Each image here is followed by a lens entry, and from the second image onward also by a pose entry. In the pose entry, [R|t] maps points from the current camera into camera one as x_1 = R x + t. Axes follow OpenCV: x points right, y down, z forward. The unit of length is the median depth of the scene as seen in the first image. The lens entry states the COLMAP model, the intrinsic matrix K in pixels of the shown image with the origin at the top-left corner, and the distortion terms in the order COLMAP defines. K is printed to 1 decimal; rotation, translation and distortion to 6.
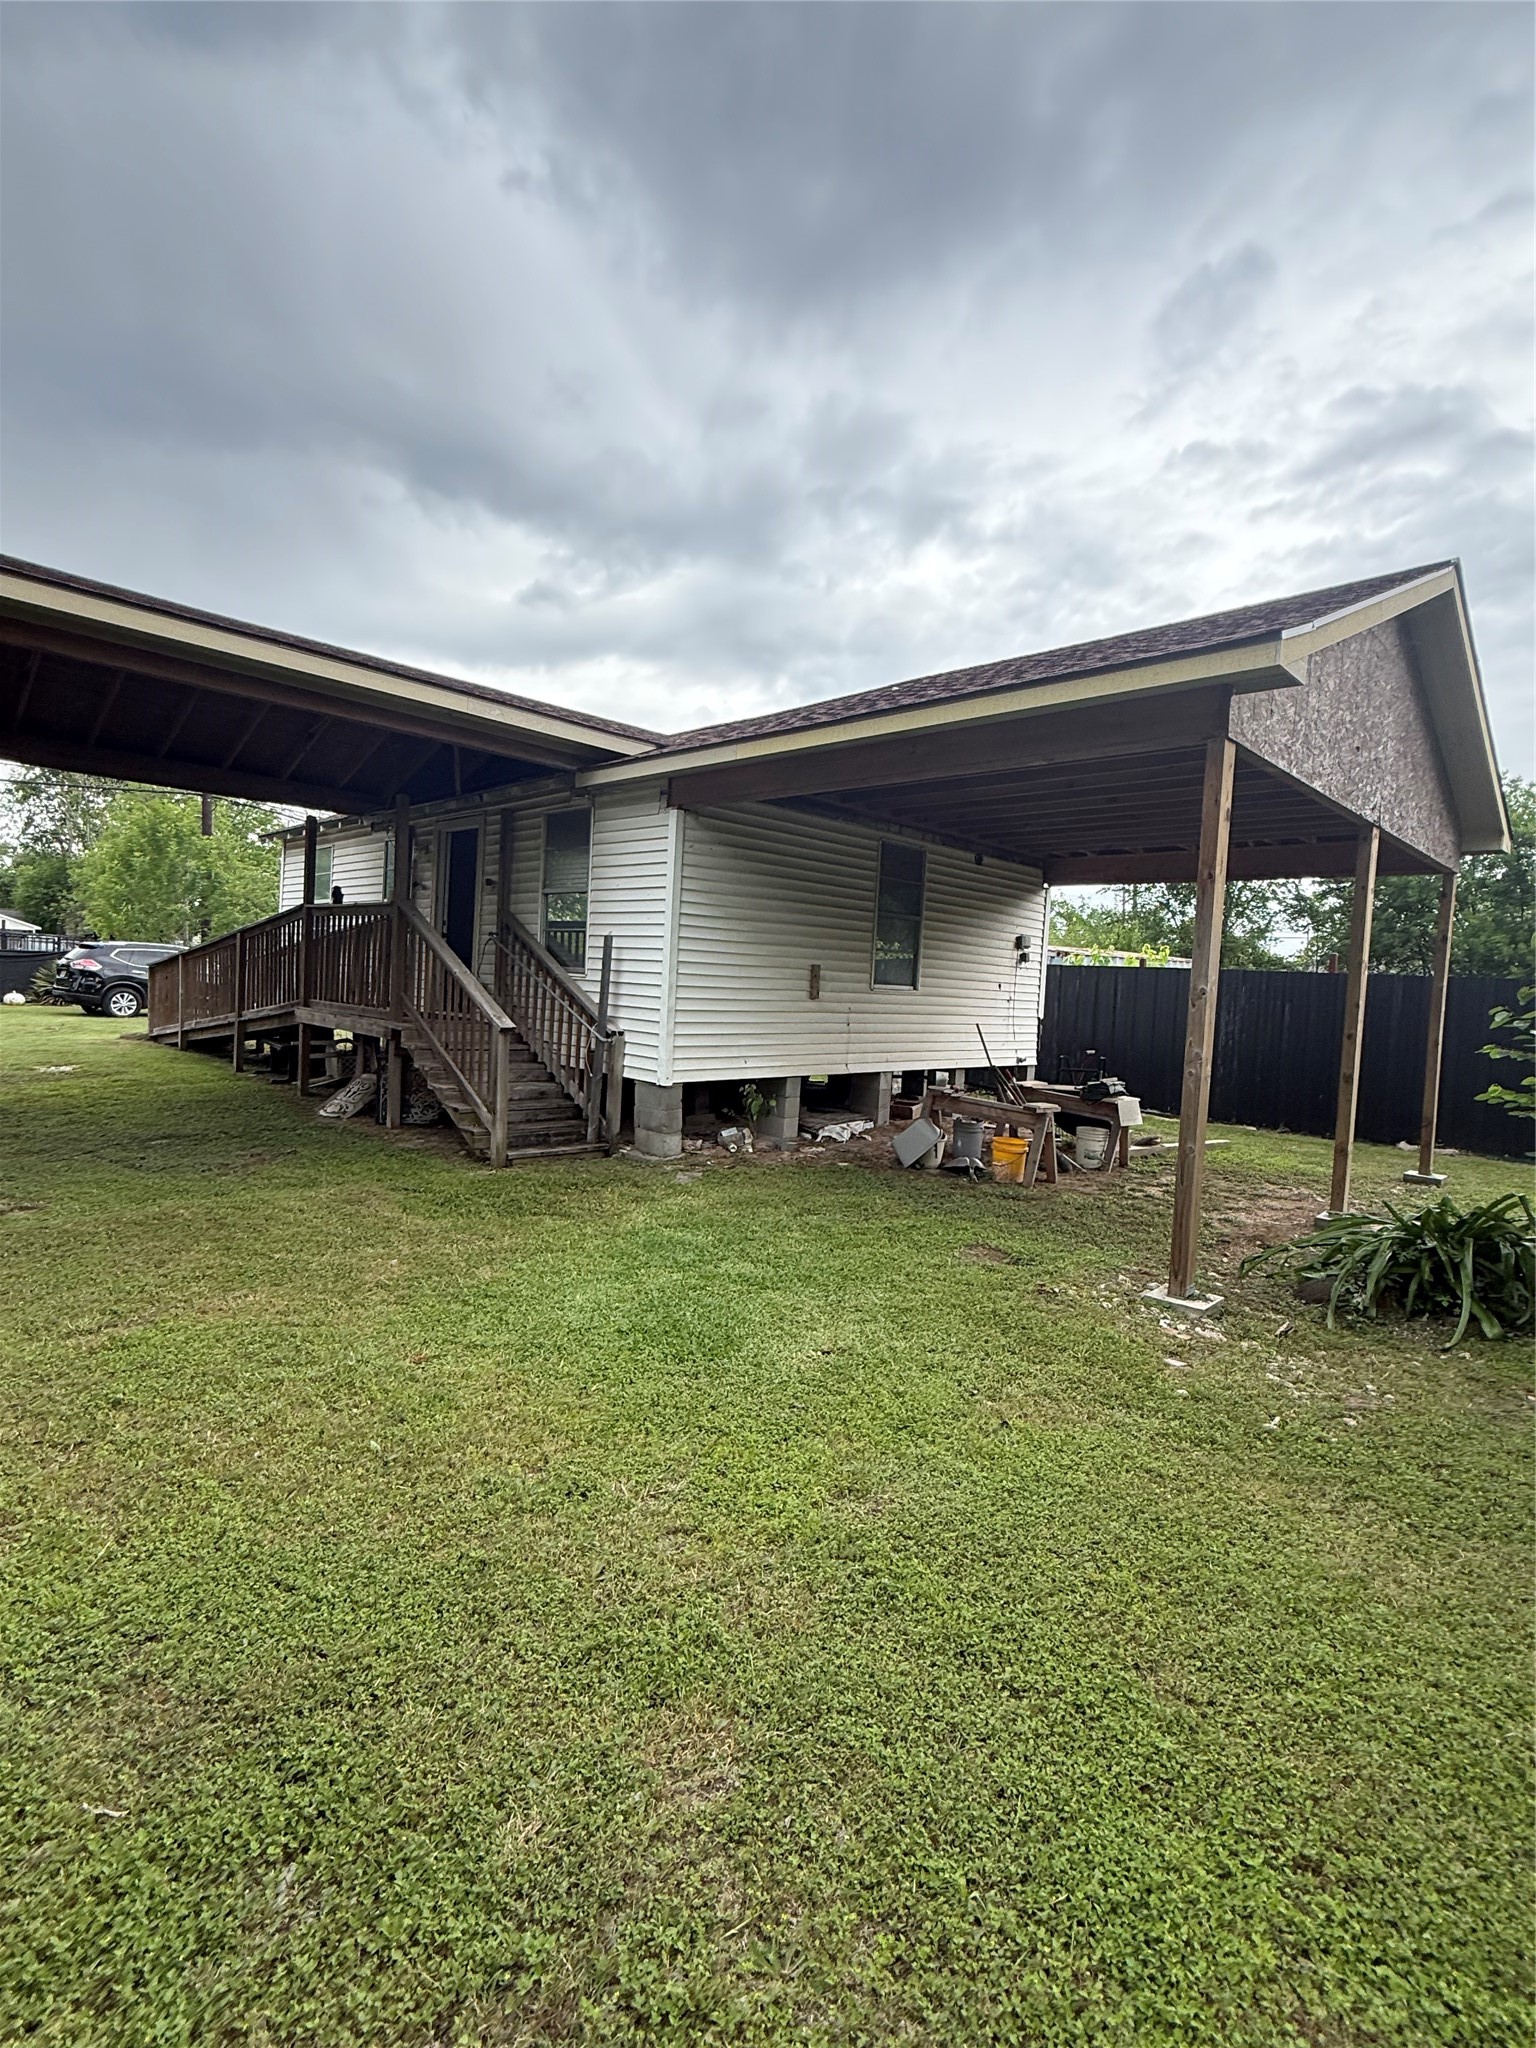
lens RADIAL K [[954.6, 0, 772.4], [0, 954.6, 1024.8], [0, 0, 1]] dist [0.000595, -0.000463]
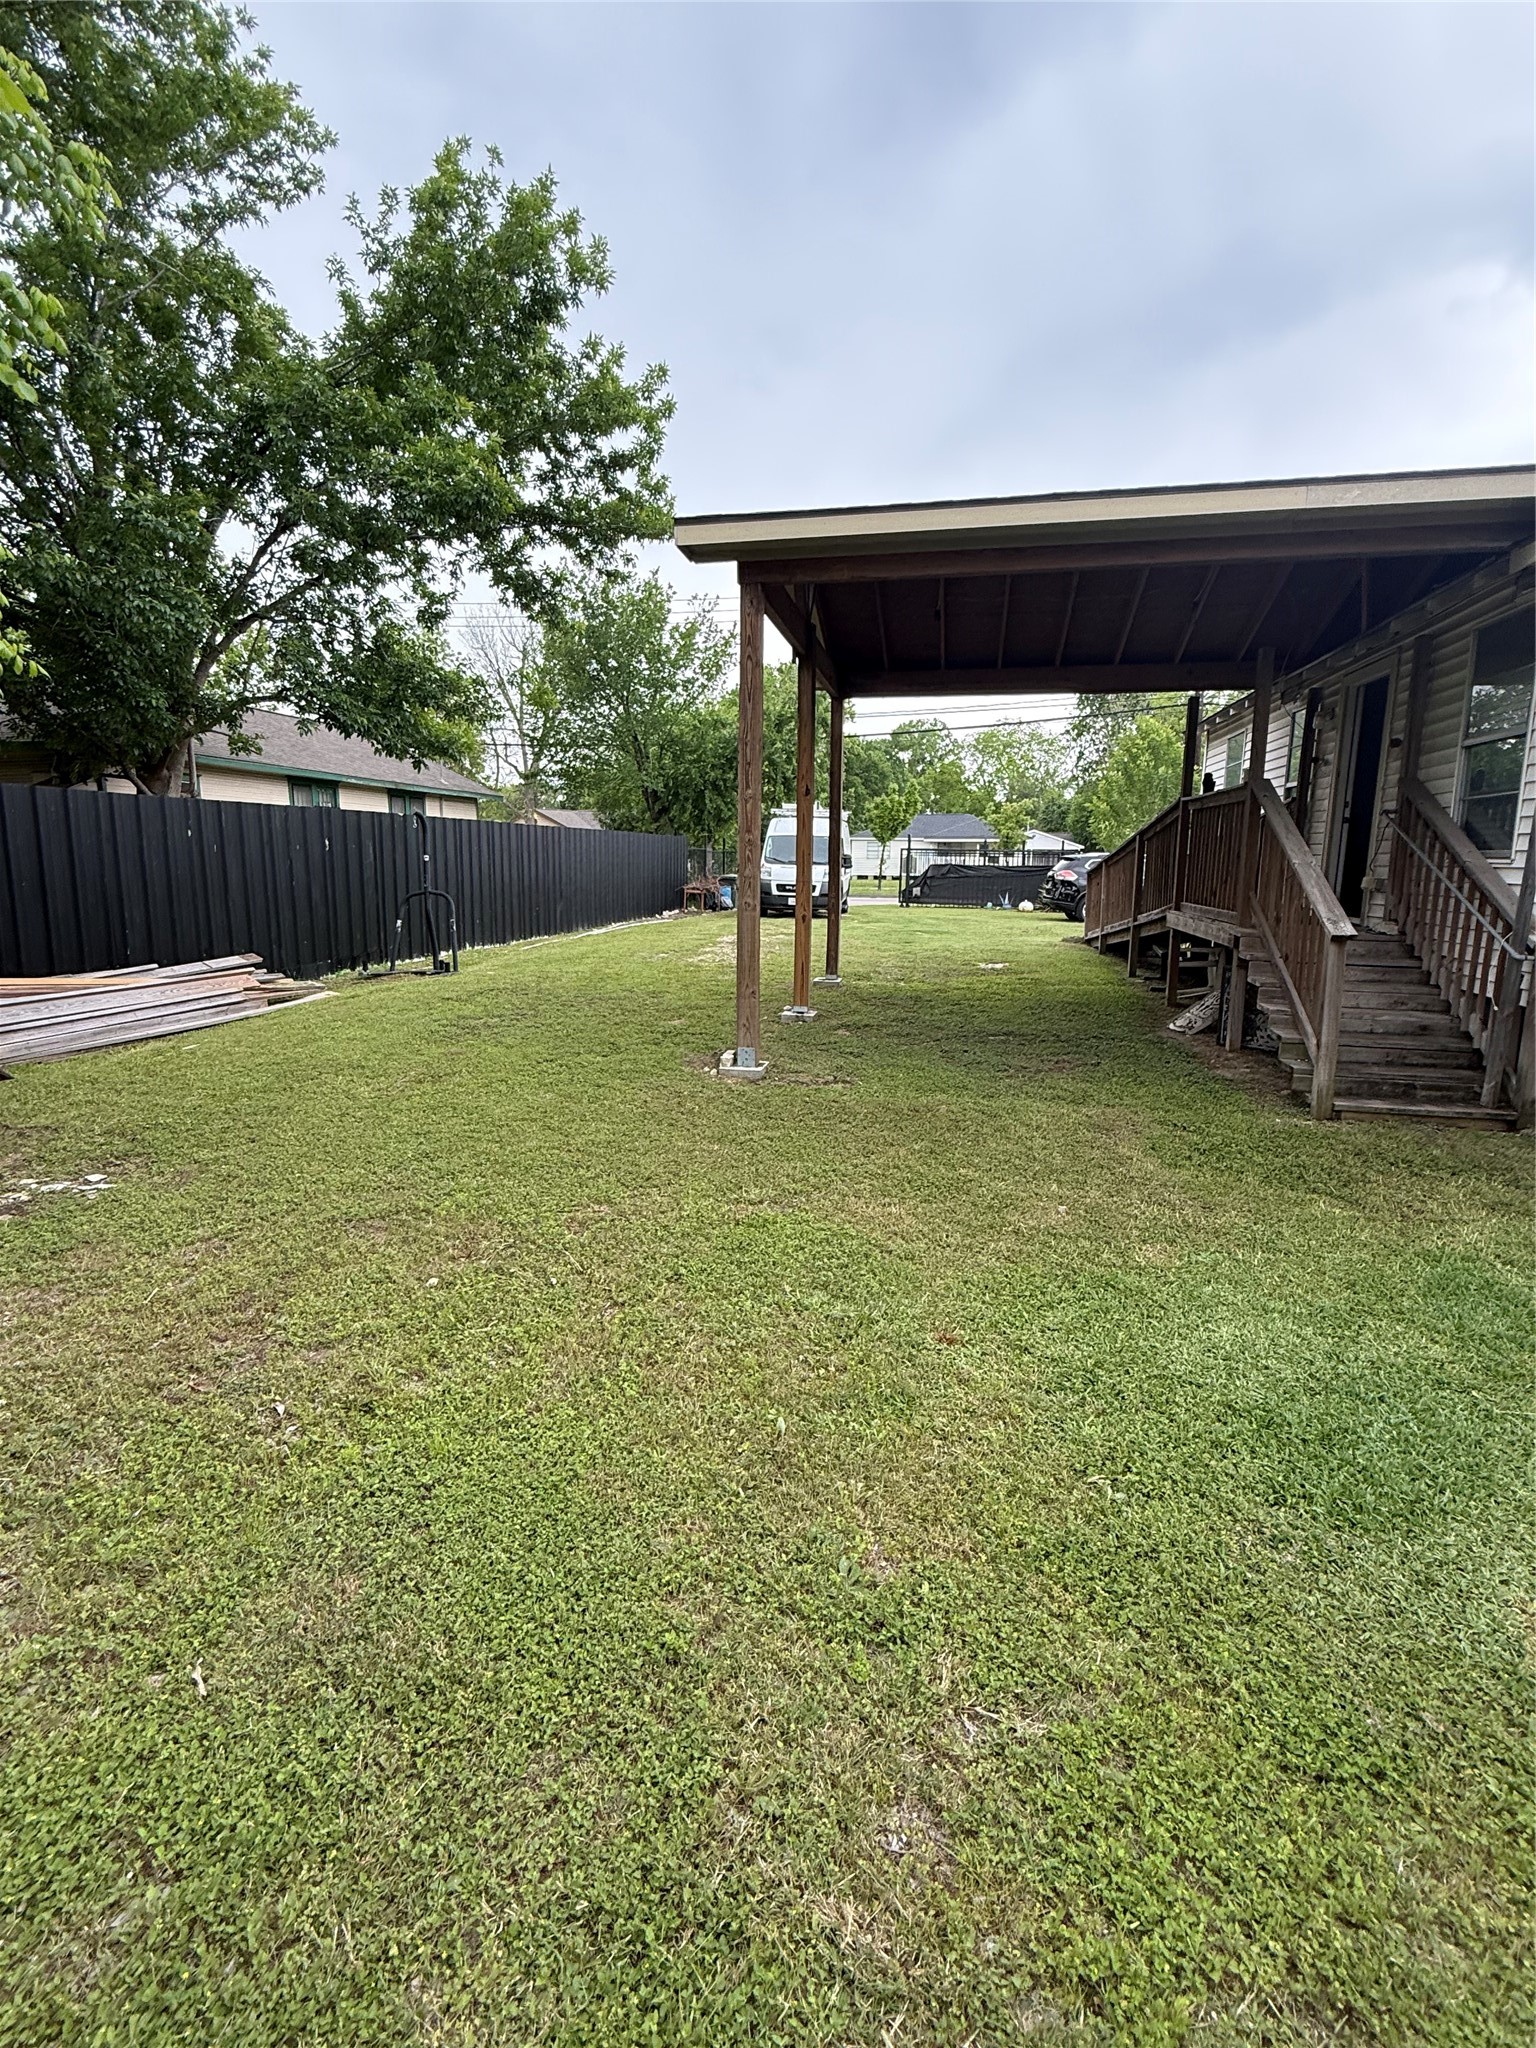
lens RADIAL K [[954.6, 0, 762.7], [0, 954.6, 1025.6], [0, 0, 1]] dist [0.000595, -0.000463]
pose [[0.559198, 0.096518, -0.823397, 0.105801], [-0.016367, 0.994292, 0.105434, 0.002179], [0.828873, -0.045482, 0.557585, 0.247141]]
